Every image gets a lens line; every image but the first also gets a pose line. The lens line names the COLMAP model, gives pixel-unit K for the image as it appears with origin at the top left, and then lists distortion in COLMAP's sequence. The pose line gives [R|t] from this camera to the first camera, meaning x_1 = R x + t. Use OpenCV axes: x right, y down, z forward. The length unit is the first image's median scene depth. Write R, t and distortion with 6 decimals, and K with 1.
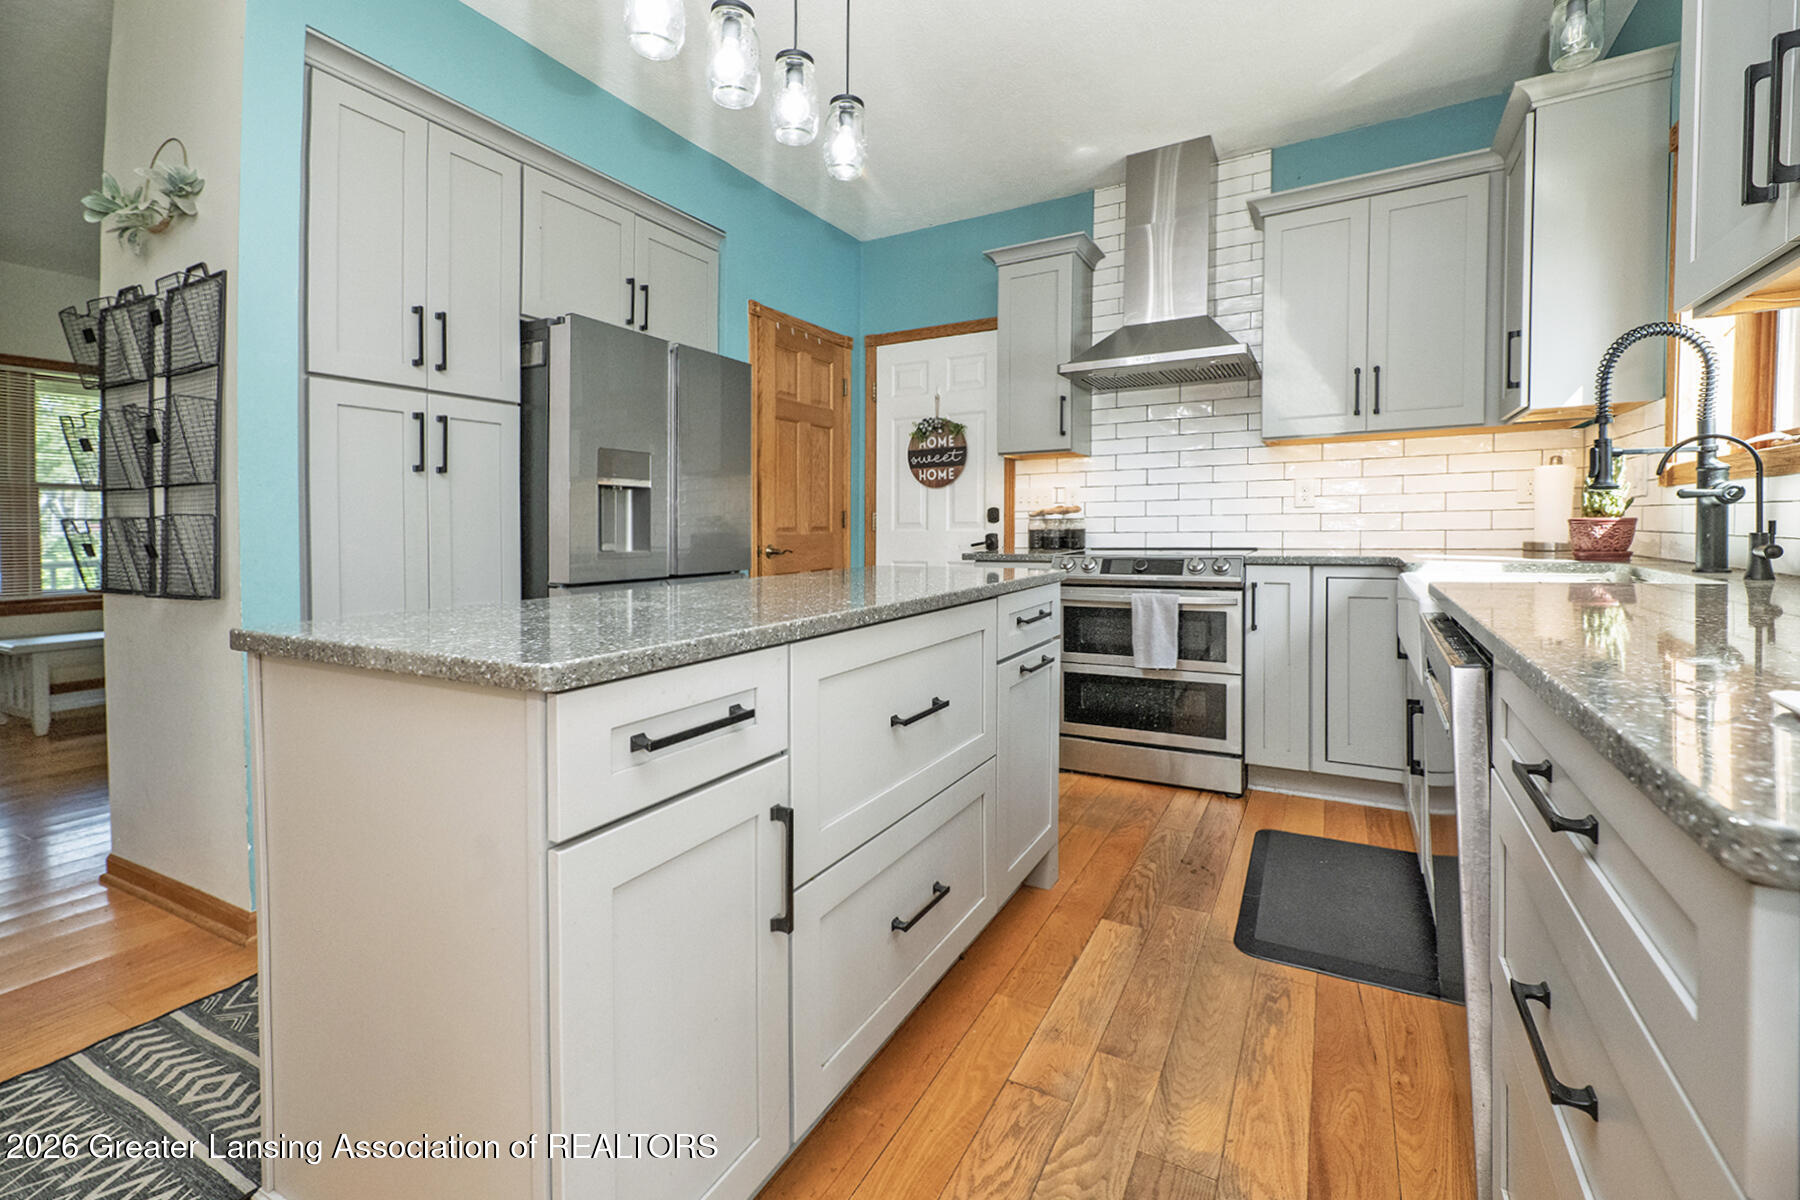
lens RADIAL K [[797.0, 0, 955.3], [0, 797.0, 556.7], [0, 0, 1]] dist [0.018907, -0.001589]
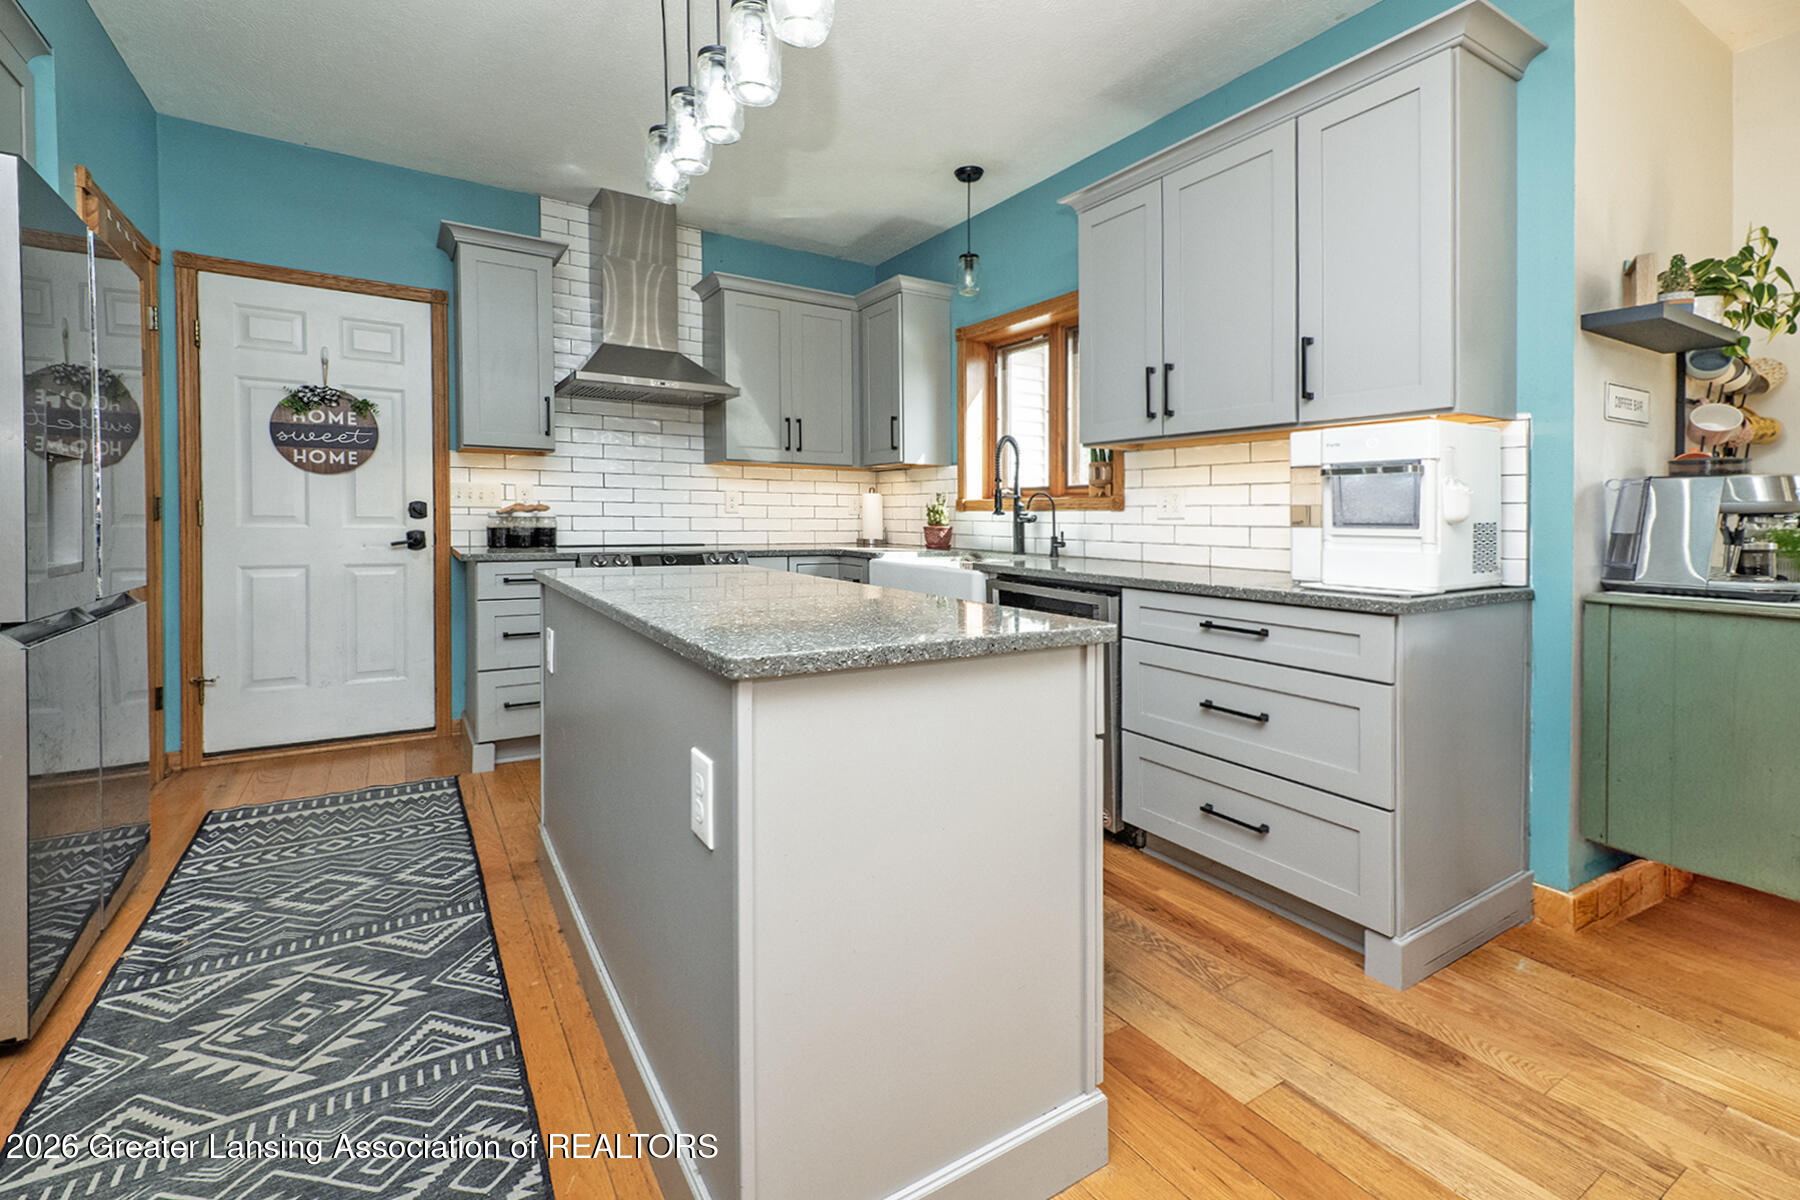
lens RADIAL K [[797.0, 0, 865.5], [0, 797.0, 544.7], [0, 0, 1]] dist [0.018907, -0.001589]
pose [[0.501128, -0.013611, 0.865266, -0.645635], [0.016129, 0.999850, 0.006386, -0.015056], [-0.865223, 0.010756, 0.501272, 0.165172]]
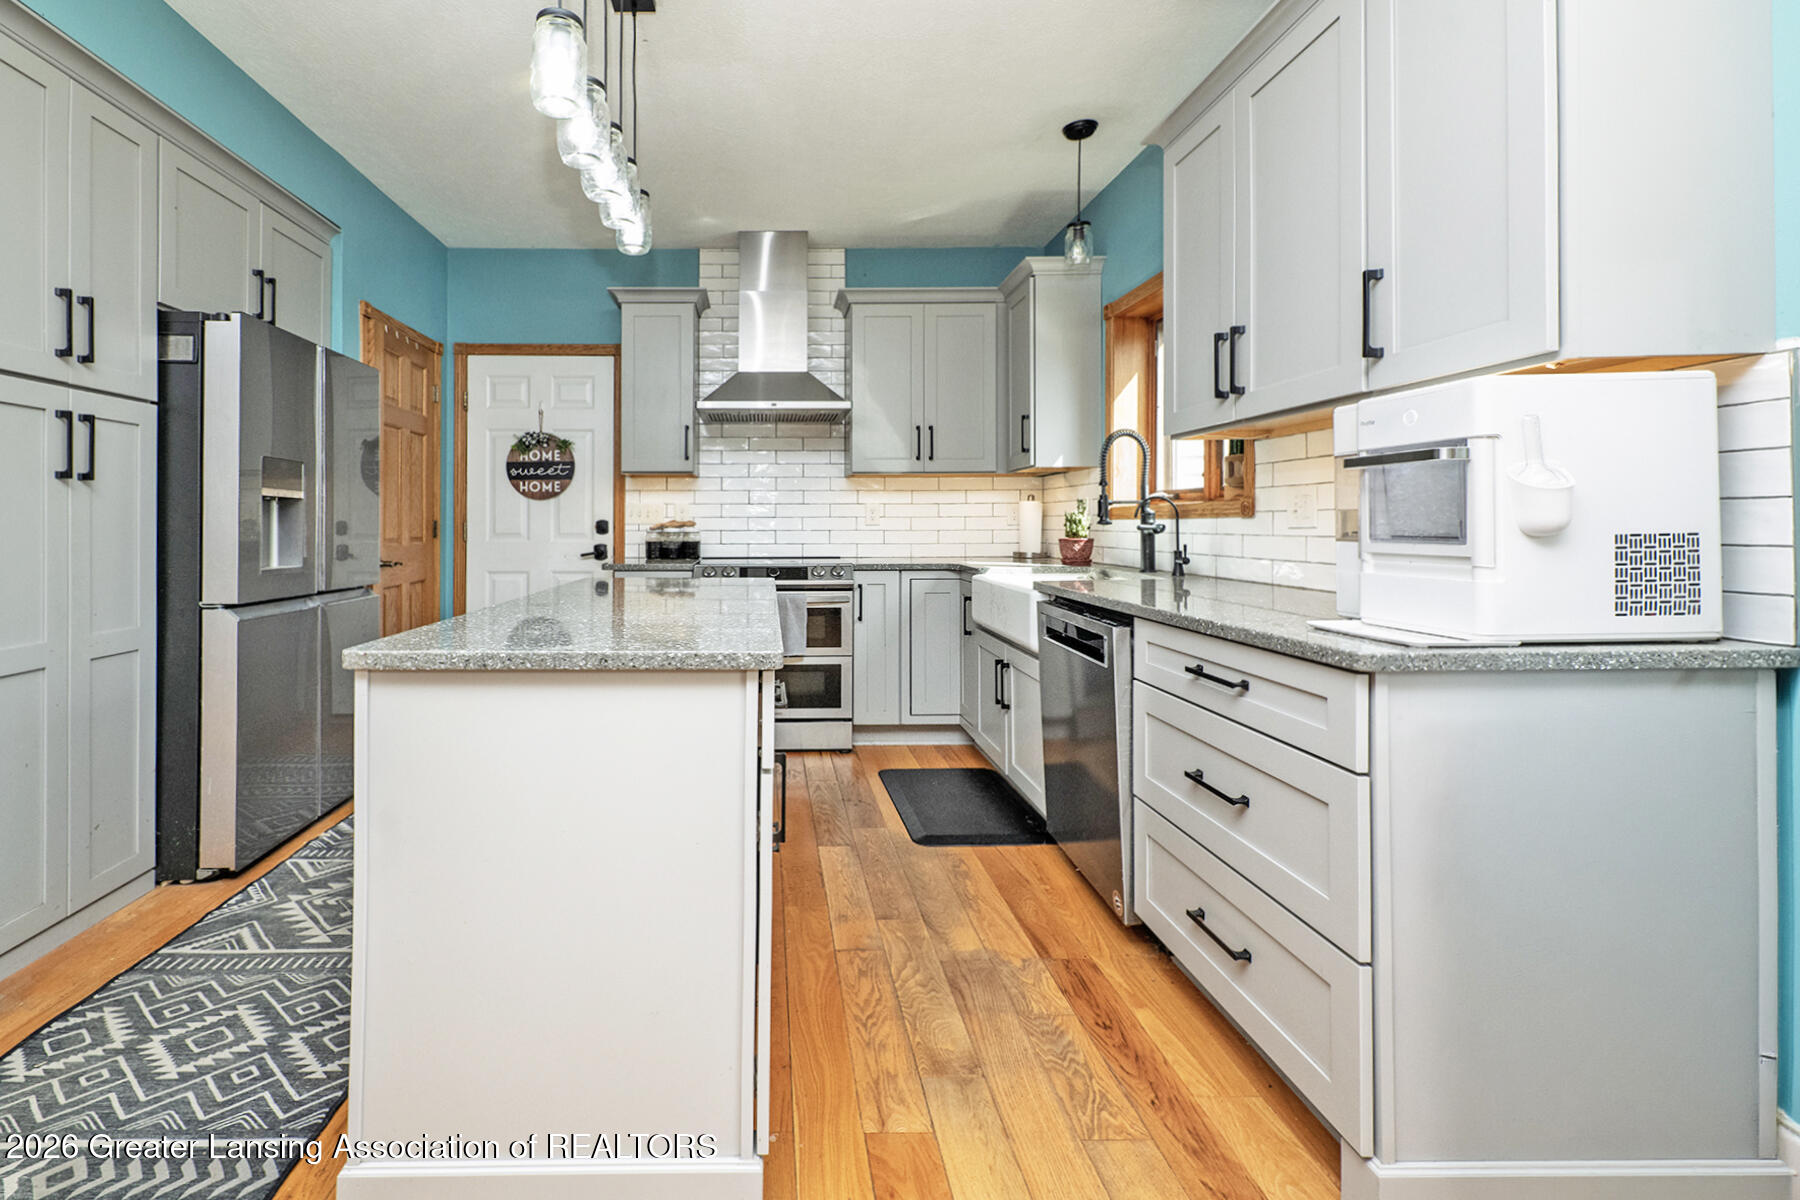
lens RADIAL K [[829.6, 0, 770.4], [0, 829.6, 534.2], [0, 0, 1]] dist [0.014177, 0.000939]
pose [[0.881792, 0.003010, 0.471629, -0.378824], [0.010844, 0.999586, -0.026654, -0.014026], [-0.471514, 0.028618, 0.881394, -0.123027]]
